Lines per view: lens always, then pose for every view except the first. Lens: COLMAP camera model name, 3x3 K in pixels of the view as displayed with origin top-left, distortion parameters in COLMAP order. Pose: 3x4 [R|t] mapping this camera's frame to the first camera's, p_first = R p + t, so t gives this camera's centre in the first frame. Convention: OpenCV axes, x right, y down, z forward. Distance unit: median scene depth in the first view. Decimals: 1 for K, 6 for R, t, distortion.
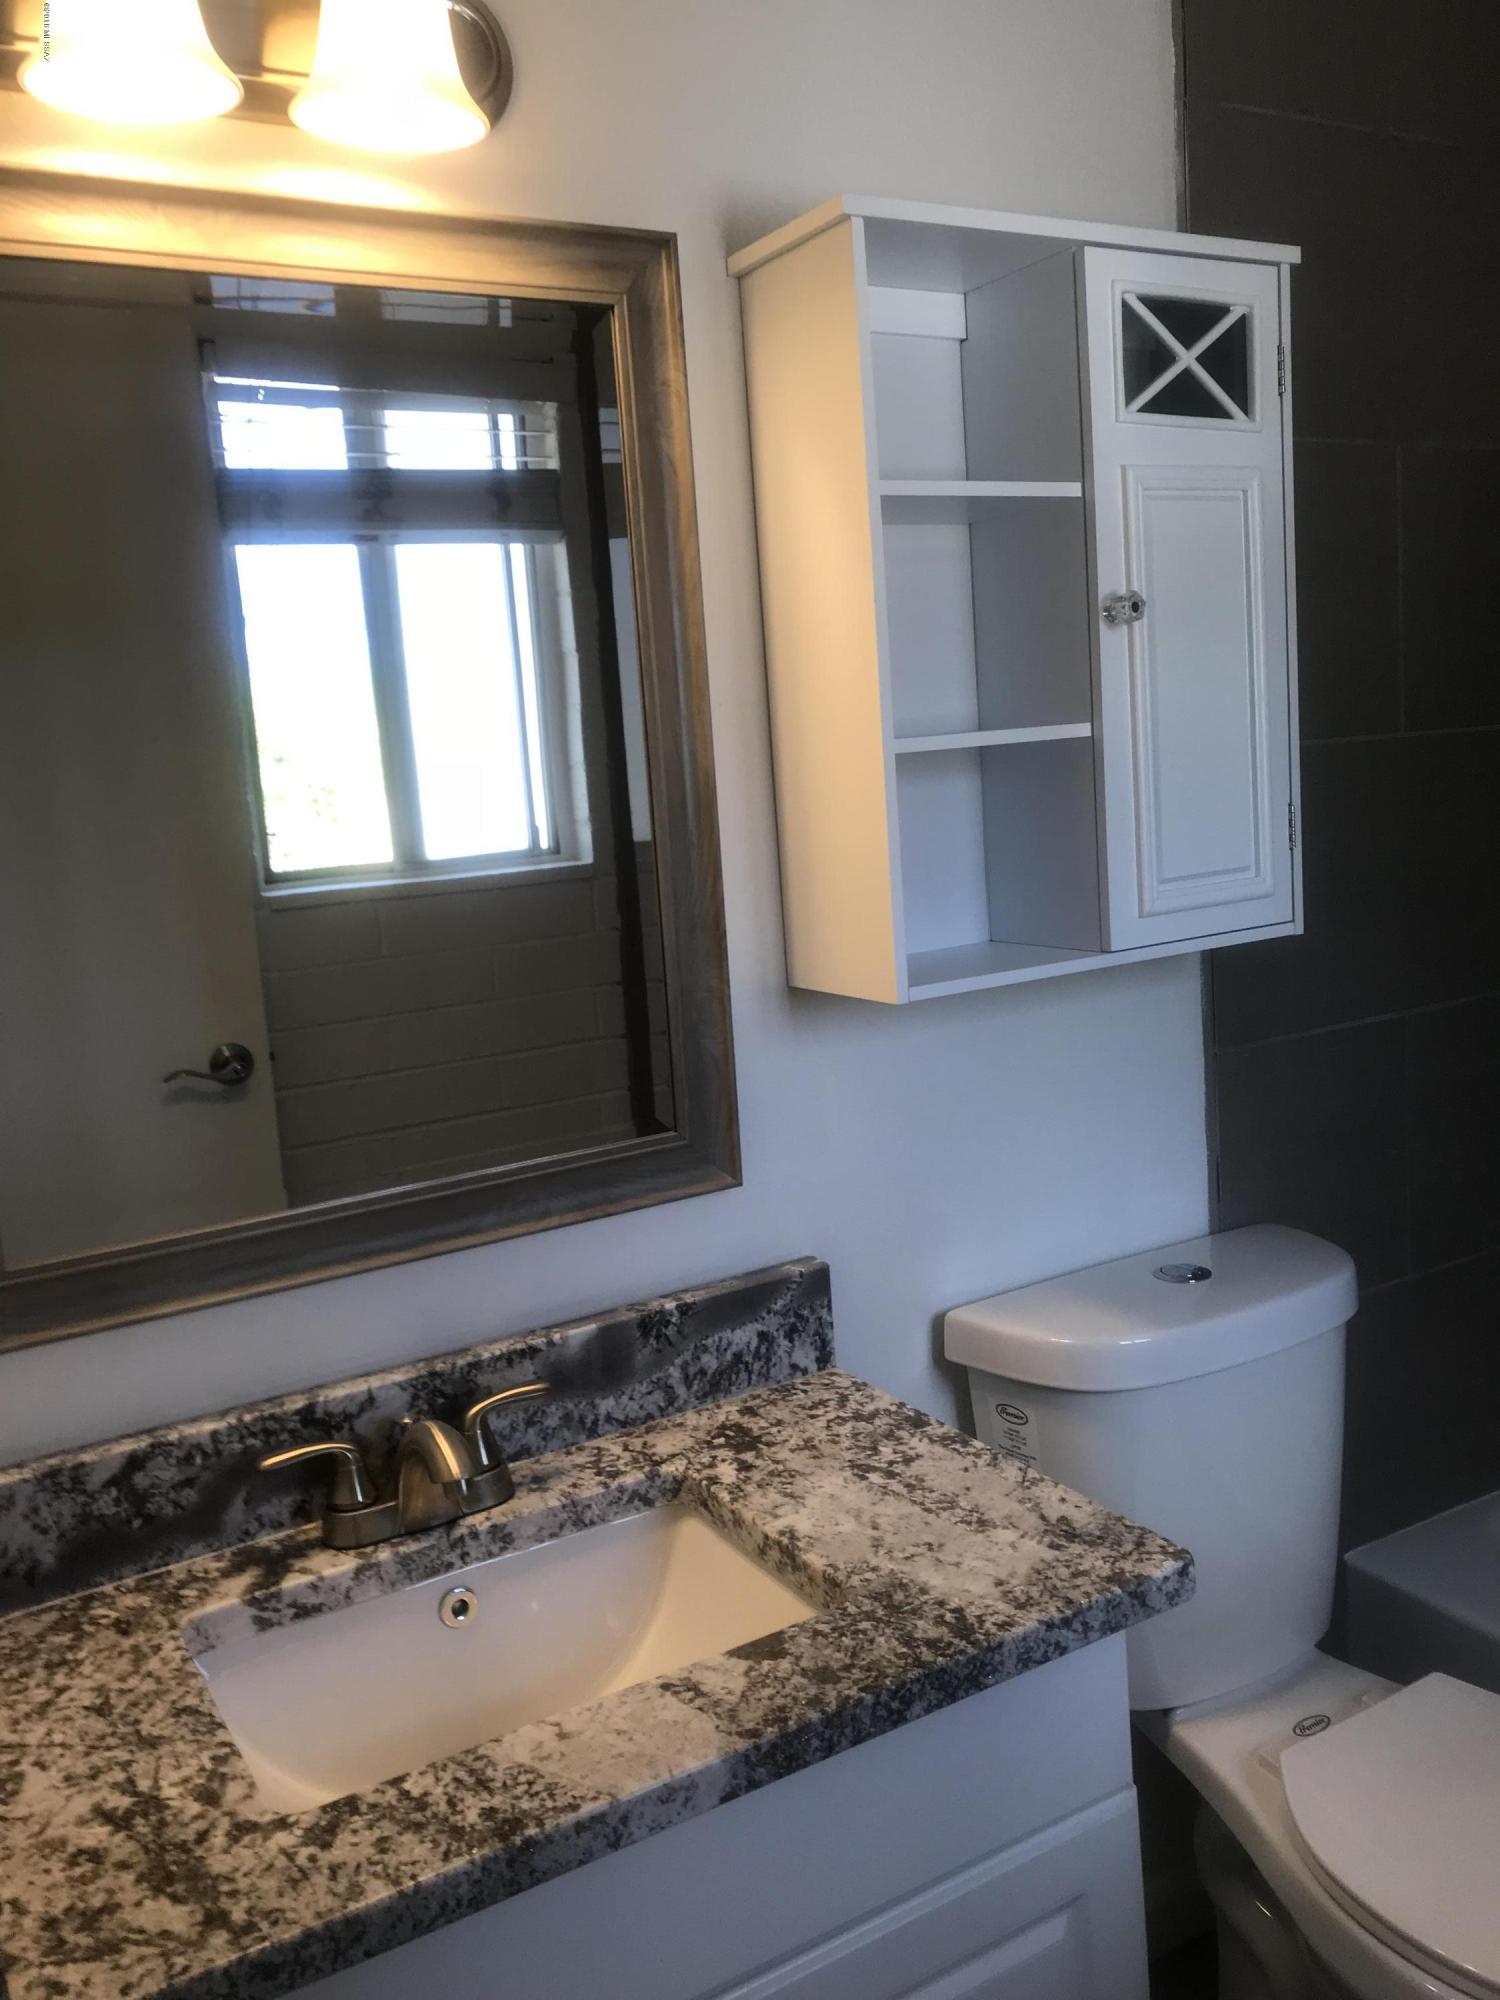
lens RADIAL K [[1623.9, 0, 750.0], [0, 1623.9, 1000.0], [0, 0, 1]] dist [-0.003488, 0.005313]
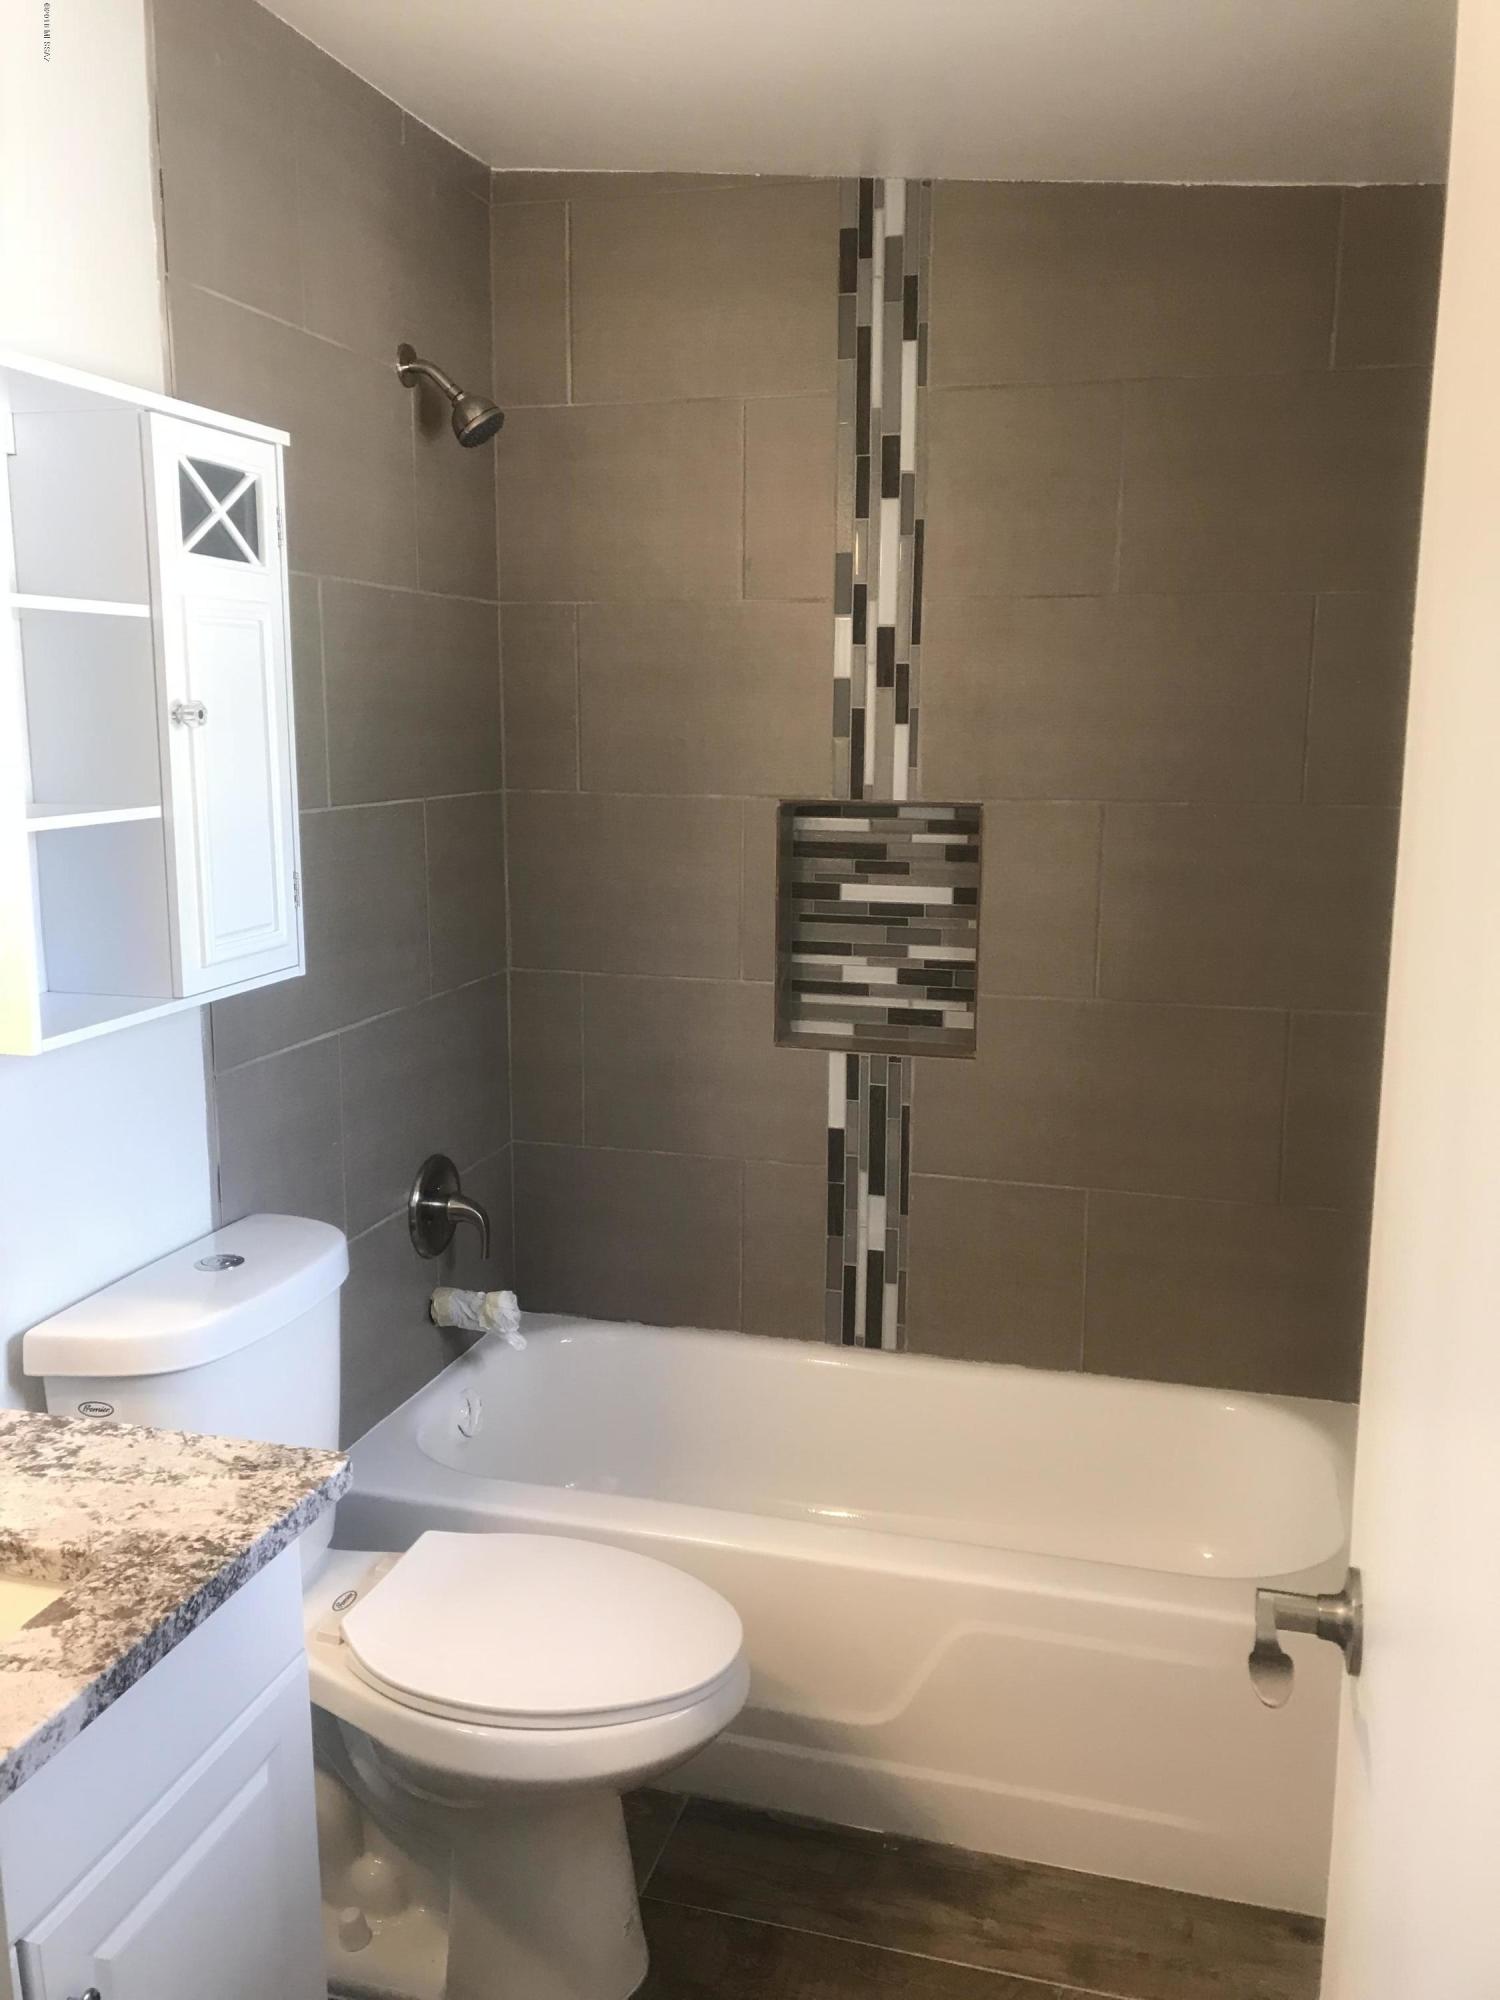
lens RADIAL K [[1623.9, 0, 750.0], [0, 1623.9, 1000.0], [0, 0, 1]] dist [-0.003488, 0.005313]
pose [[0.712180, -0.048138, 0.700344, -0.382286], [0.052789, 0.998494, 0.014950, -0.028909], [-0.700009, 0.026323, 0.713649, -0.172543]]
